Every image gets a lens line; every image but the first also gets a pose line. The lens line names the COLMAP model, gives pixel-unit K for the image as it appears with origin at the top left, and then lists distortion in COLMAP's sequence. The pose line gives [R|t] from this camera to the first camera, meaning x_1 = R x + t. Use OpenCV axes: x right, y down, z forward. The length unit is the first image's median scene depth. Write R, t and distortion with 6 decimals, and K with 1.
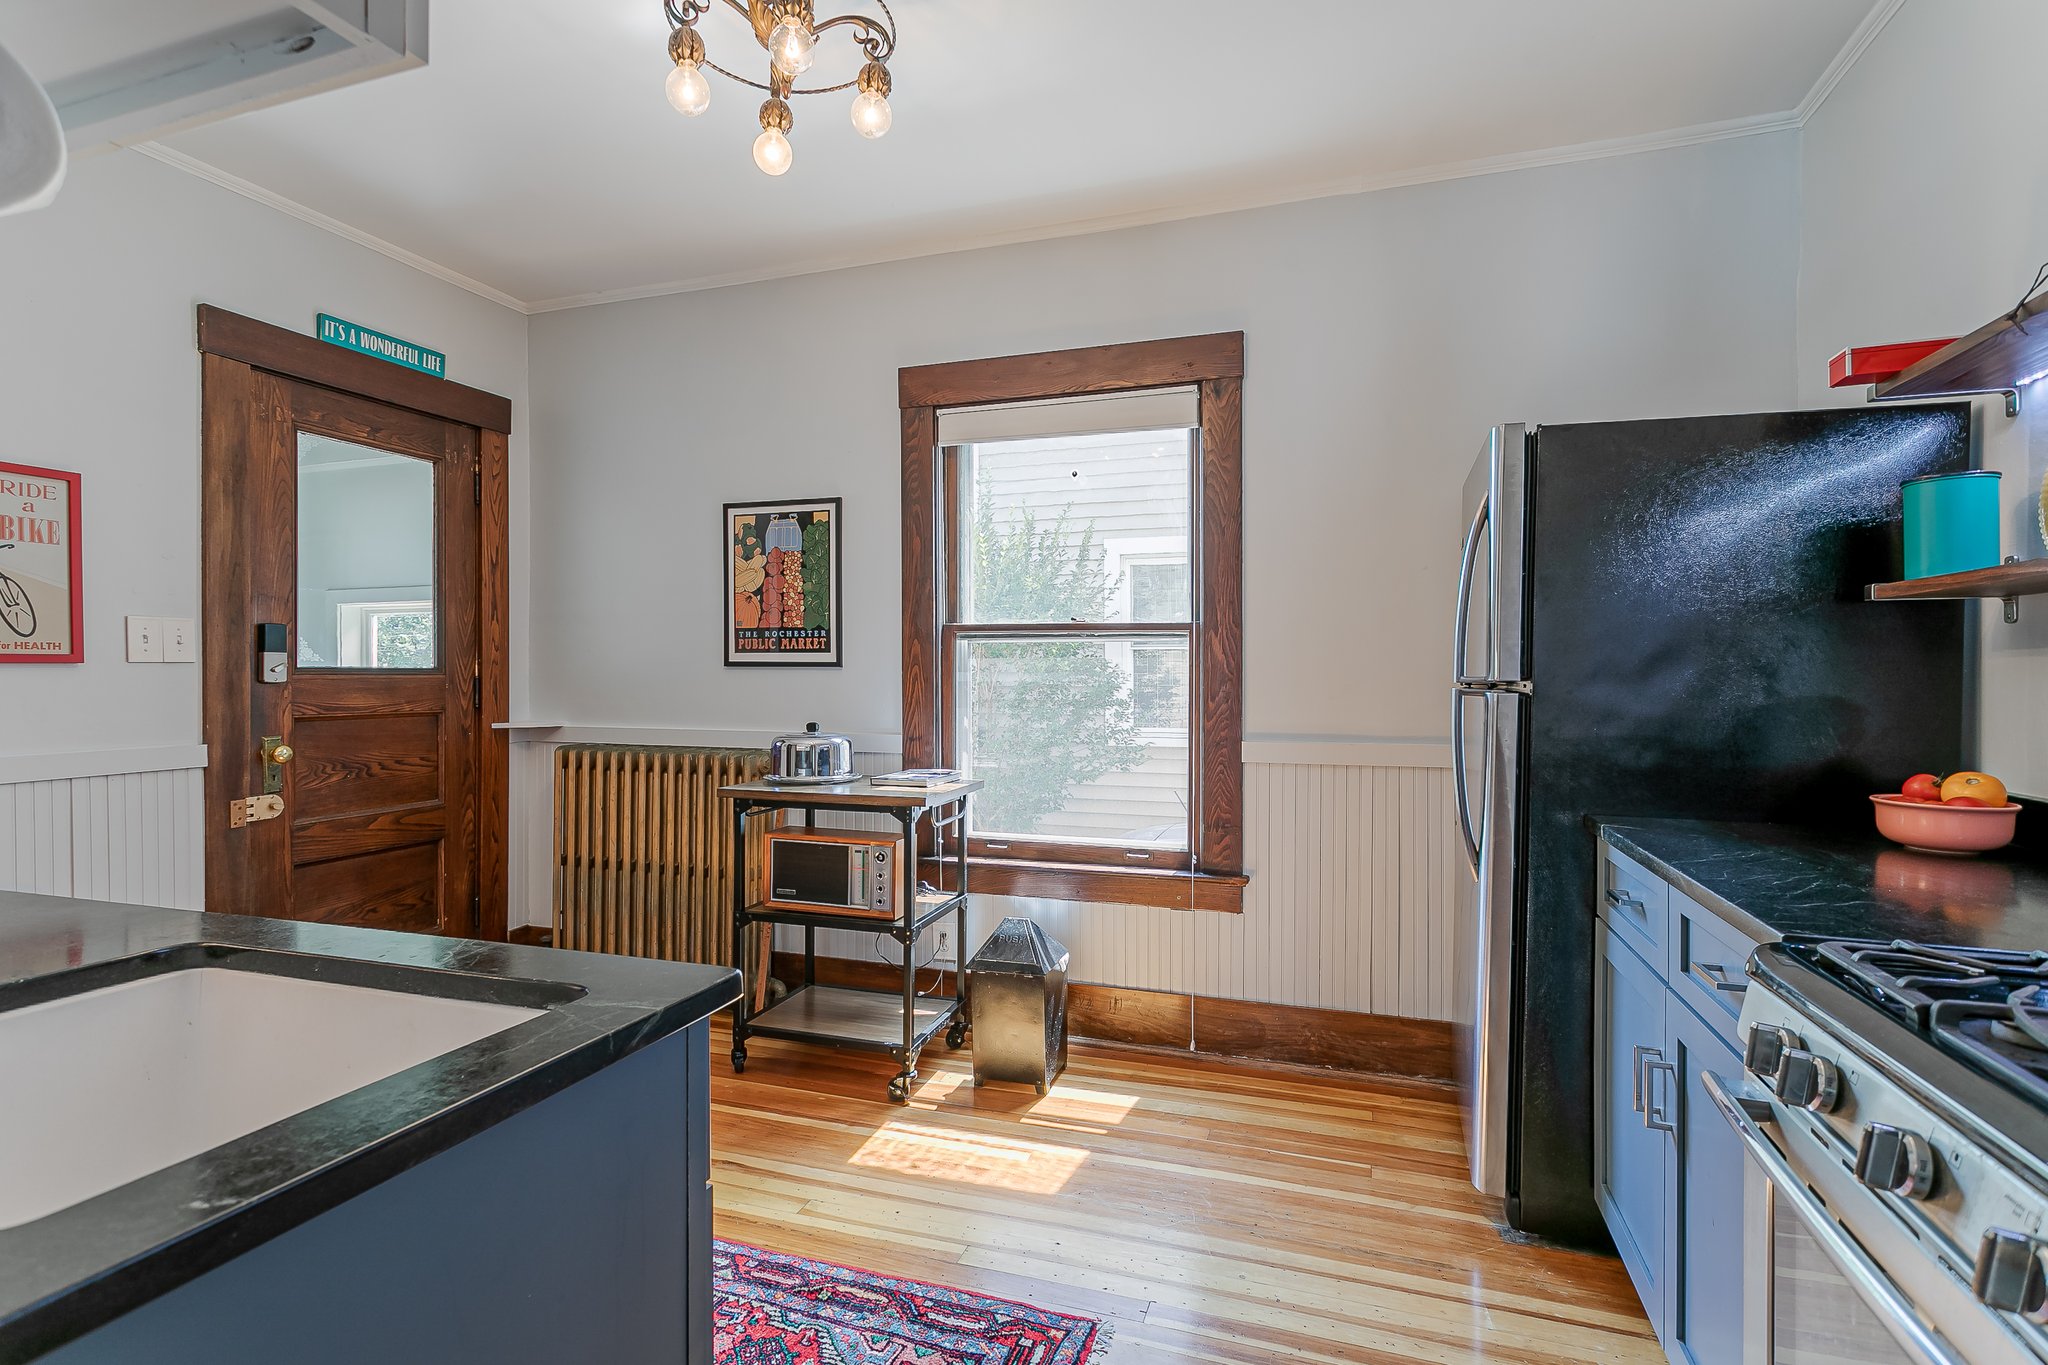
lens RADIAL K [[980.7, 0, 1014.7], [0, 980.7, 675.3], [0, 0, 1]] dist [0.002932, 0.000430]
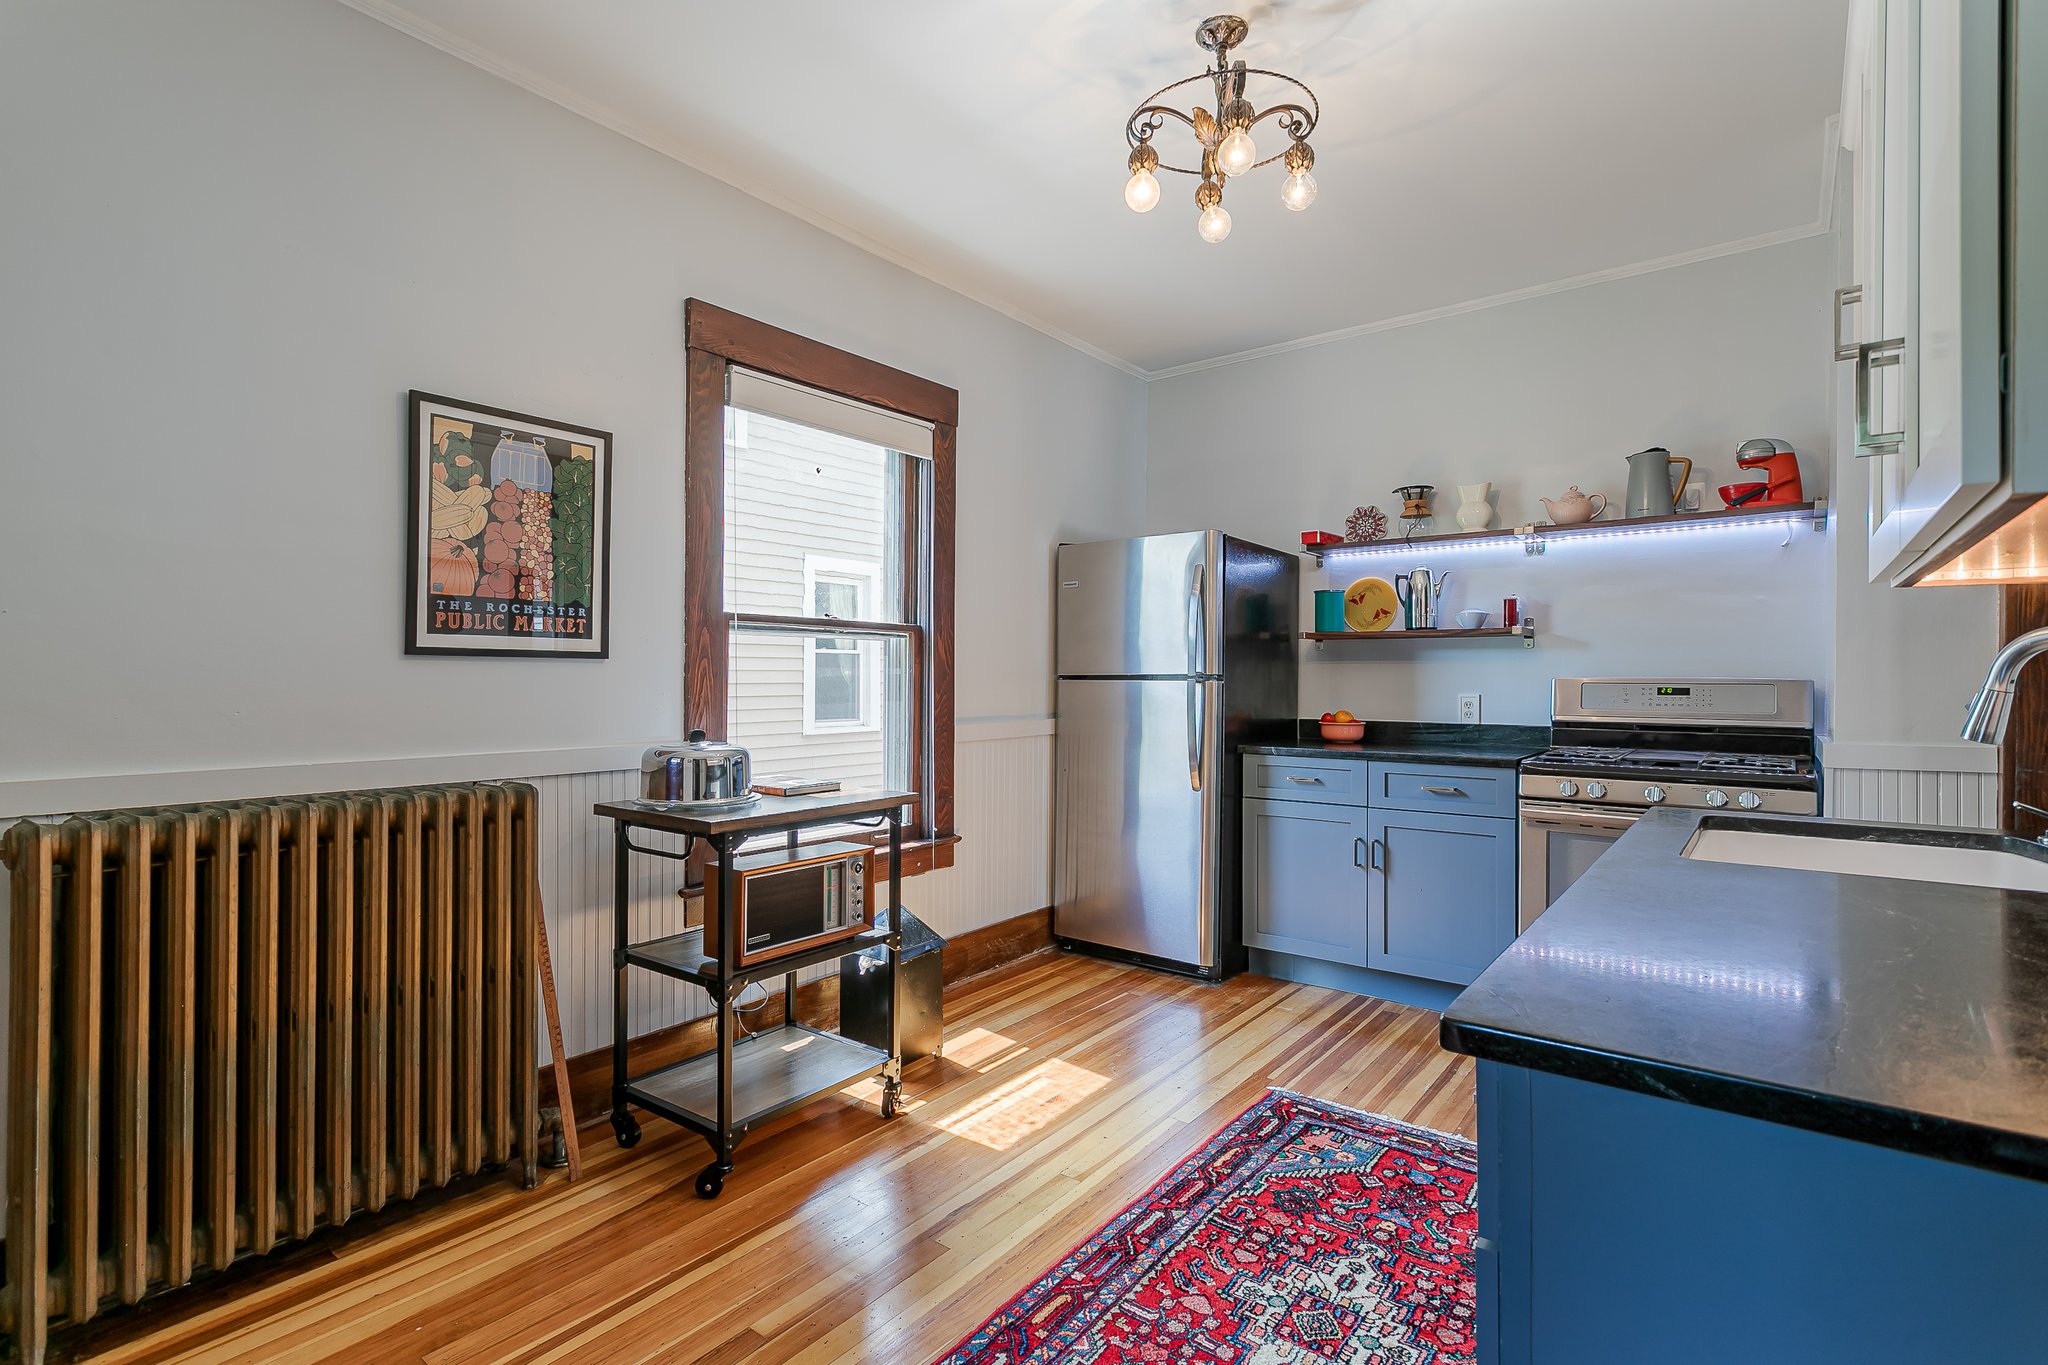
lens RADIAL K [[980.7, 0, 1014.7], [0, 980.7, 675.3], [0, 0, 1]] dist [0.002932, 0.000430]
pose [[0.328162, -0.000118, 0.944621, -0.781749], [0.001916, 0.999998, -0.000541, 0.005220], [-0.944619, 0.001988, 0.328162, 0.457087]]
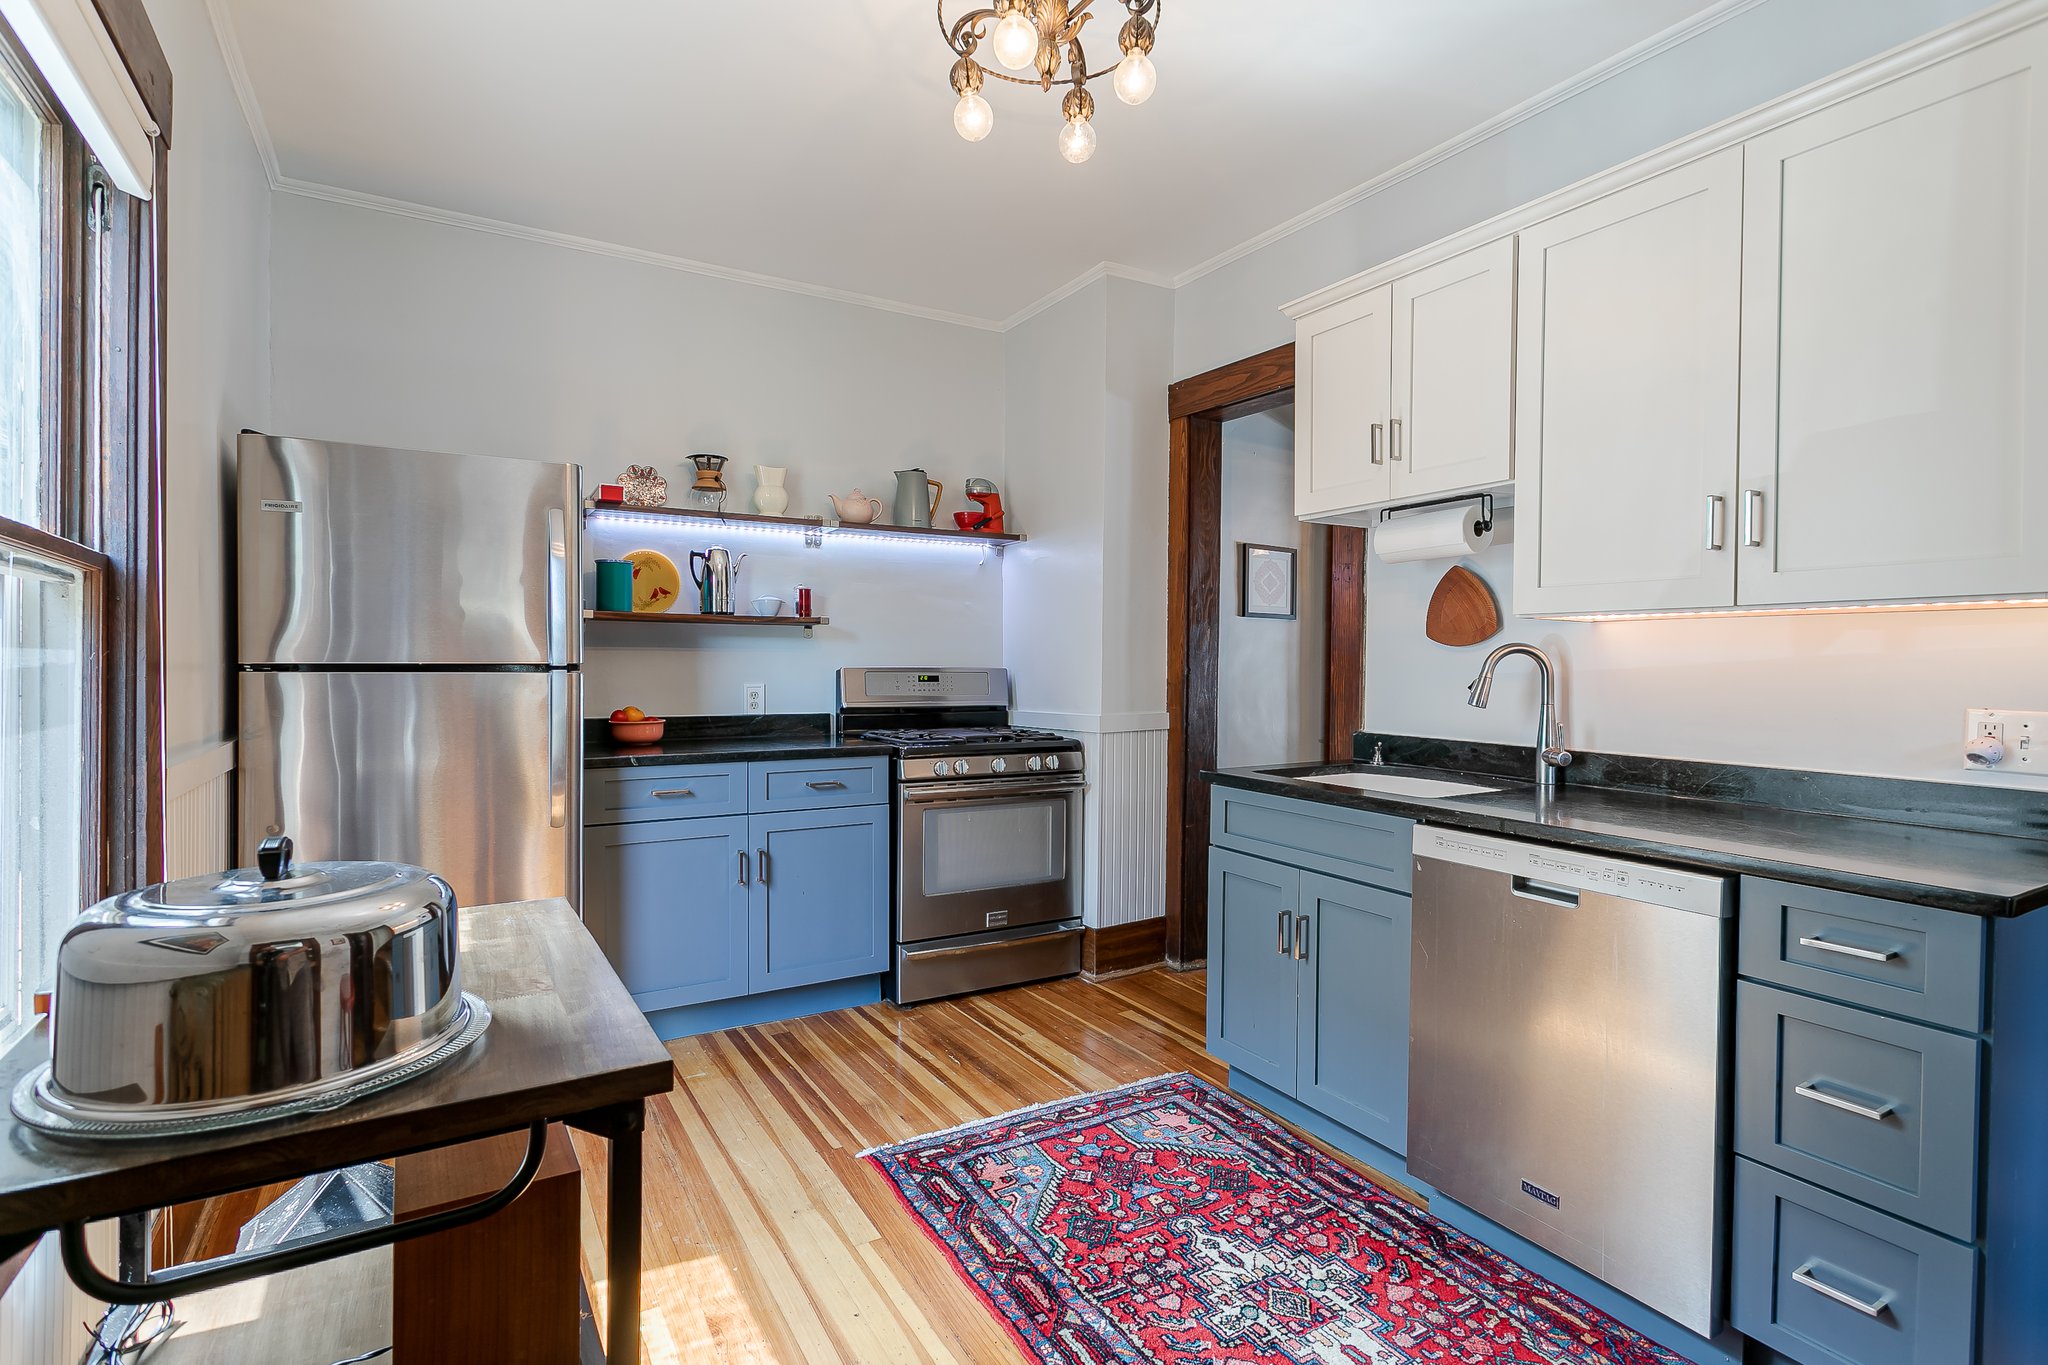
lens RADIAL K [[983.3, 0, 1016.2], [0, 983.3, 675.5], [0, 0, 1]] dist [0.003284, 0.000503]
pose [[-0.760595, -0.011277, 0.649128, -0.472772], [-0.002685, 0.999895, 0.014226, 0.001492], [-0.649221, 0.009077, -0.760546, 0.969137]]
